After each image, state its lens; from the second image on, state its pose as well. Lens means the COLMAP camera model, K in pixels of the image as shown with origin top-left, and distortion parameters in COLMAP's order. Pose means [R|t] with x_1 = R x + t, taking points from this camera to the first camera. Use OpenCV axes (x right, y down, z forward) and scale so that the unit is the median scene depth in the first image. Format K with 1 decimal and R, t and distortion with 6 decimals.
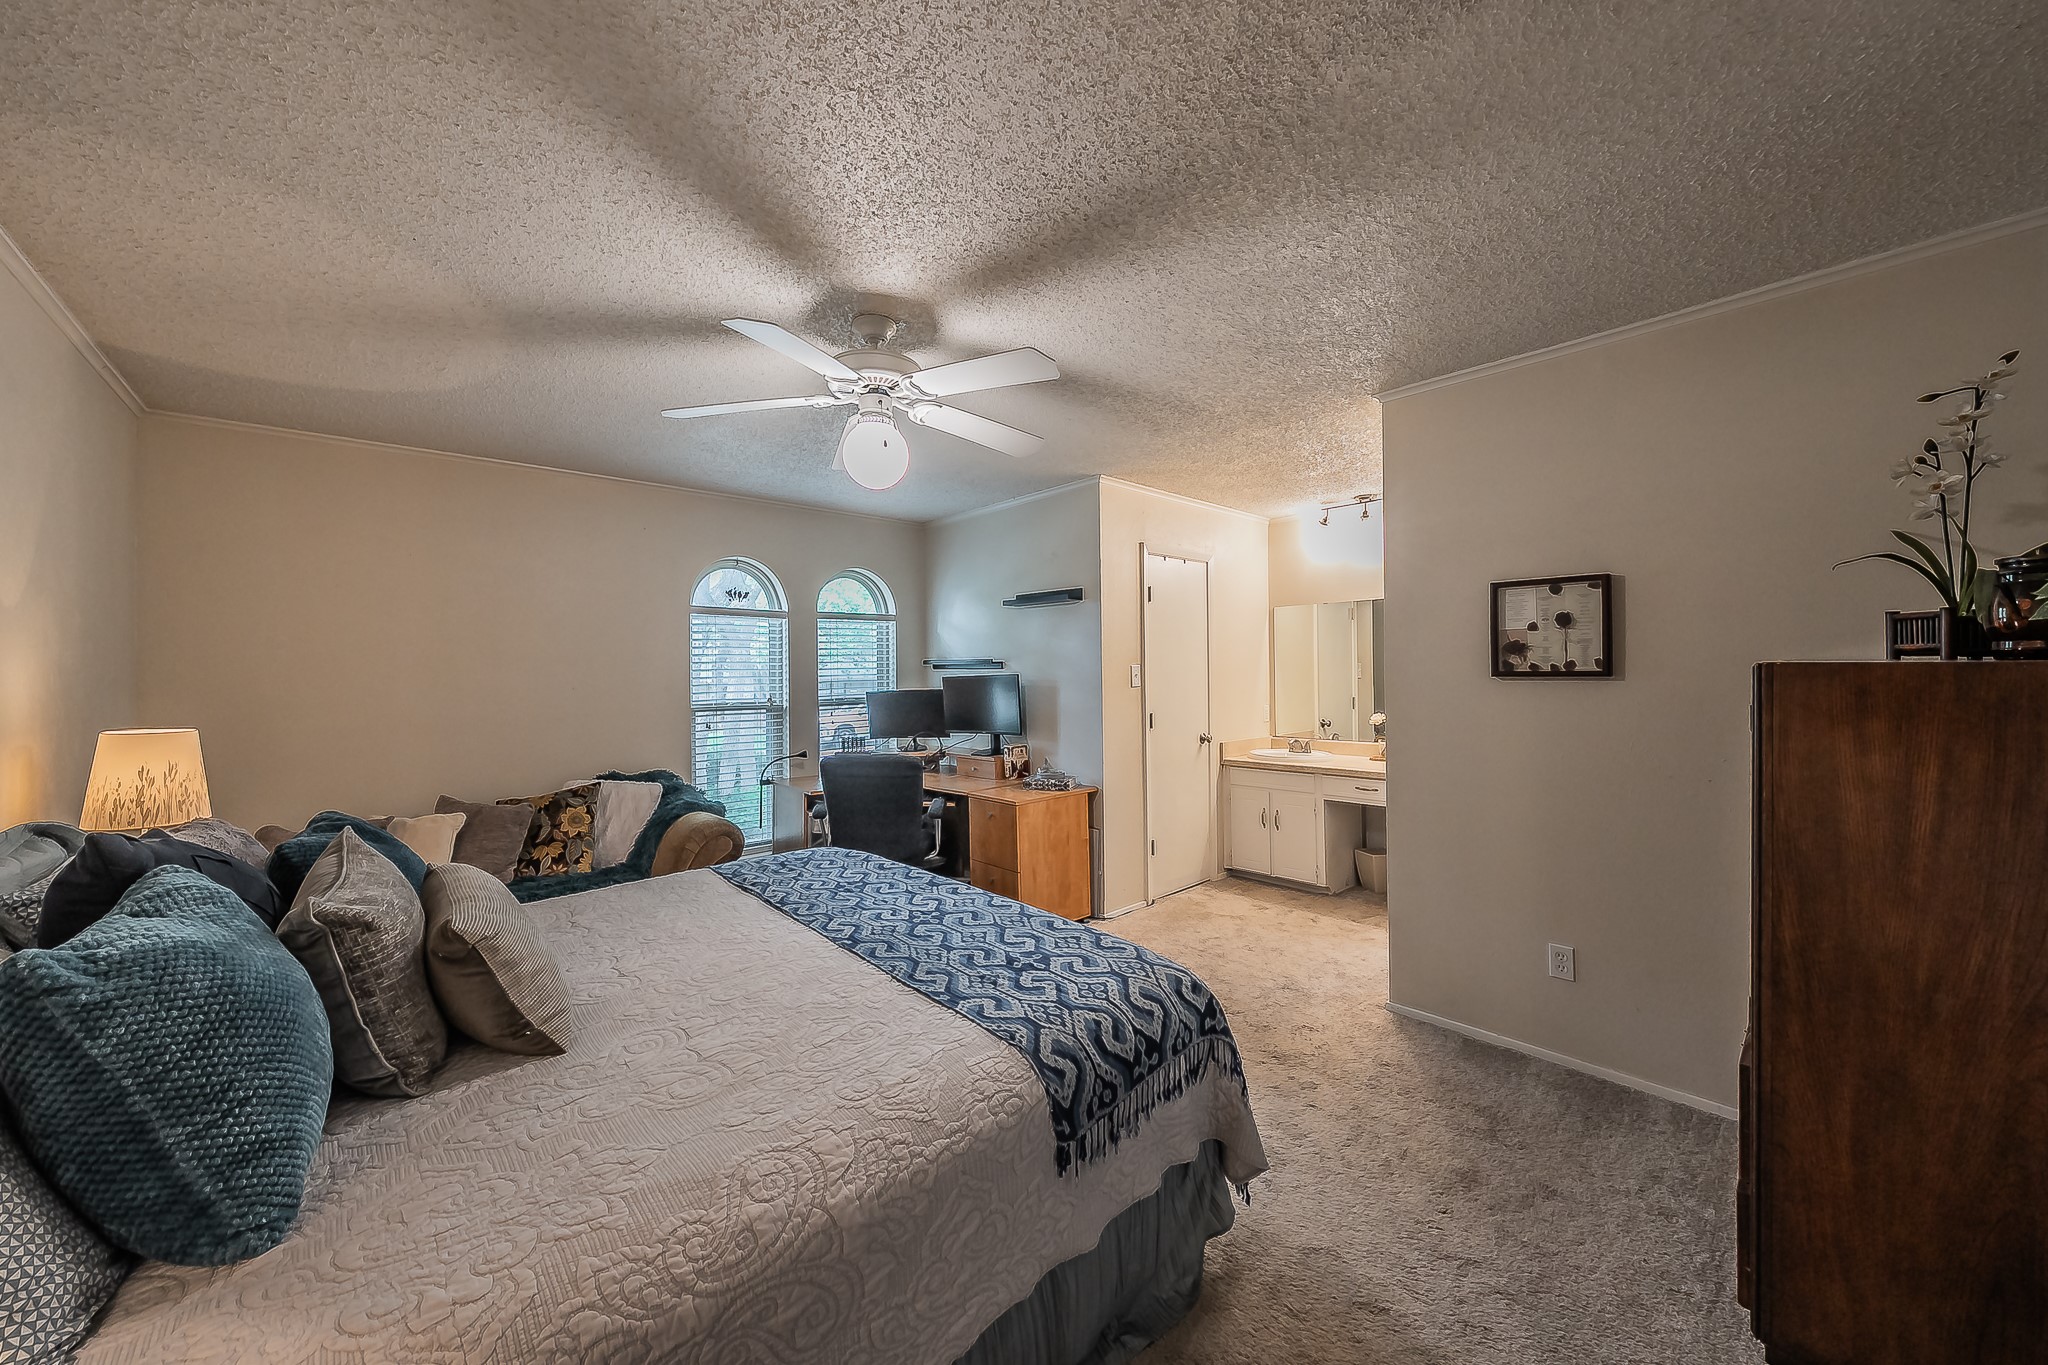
lens RADIAL K [[744.9, 0, 1013.8], [0, 744.9, 685.4], [0, 0, 1]] dist [0.001277, -0.000054]
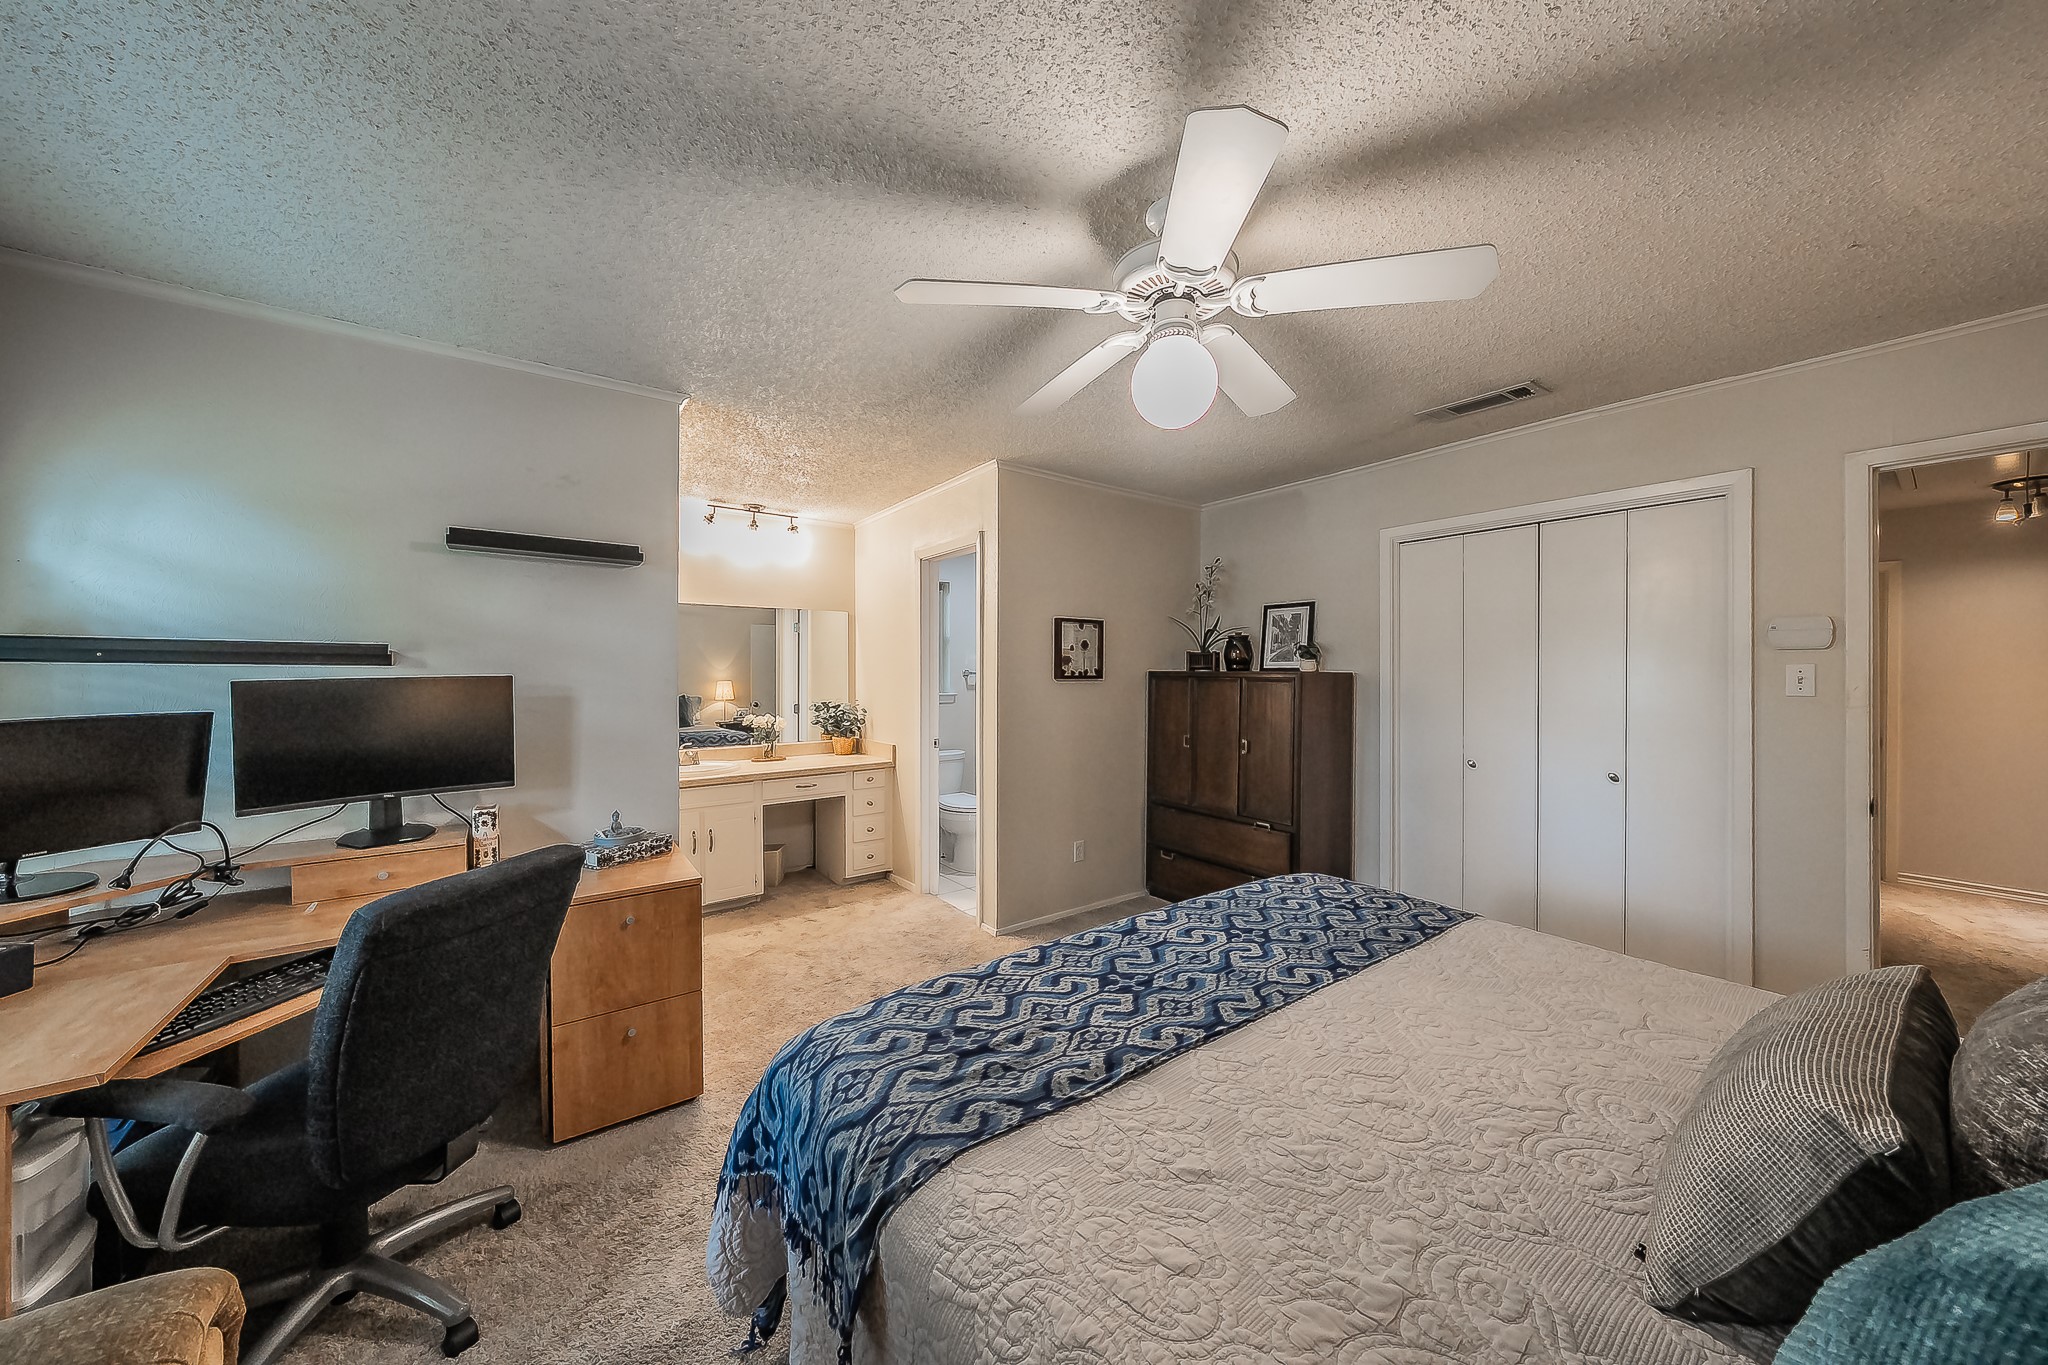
lens RADIAL K [[710.4, 0, 1013.2], [0, 710.4, 672.5], [0, 0, 1]] dist [-0.002056, -0.000149]
pose [[0.077365, 0.012811, 0.996921, -0.897358], [0.016745, 0.999760, -0.014147, -0.005670], [-0.996862, 0.017788, 0.077132, 1.070681]]
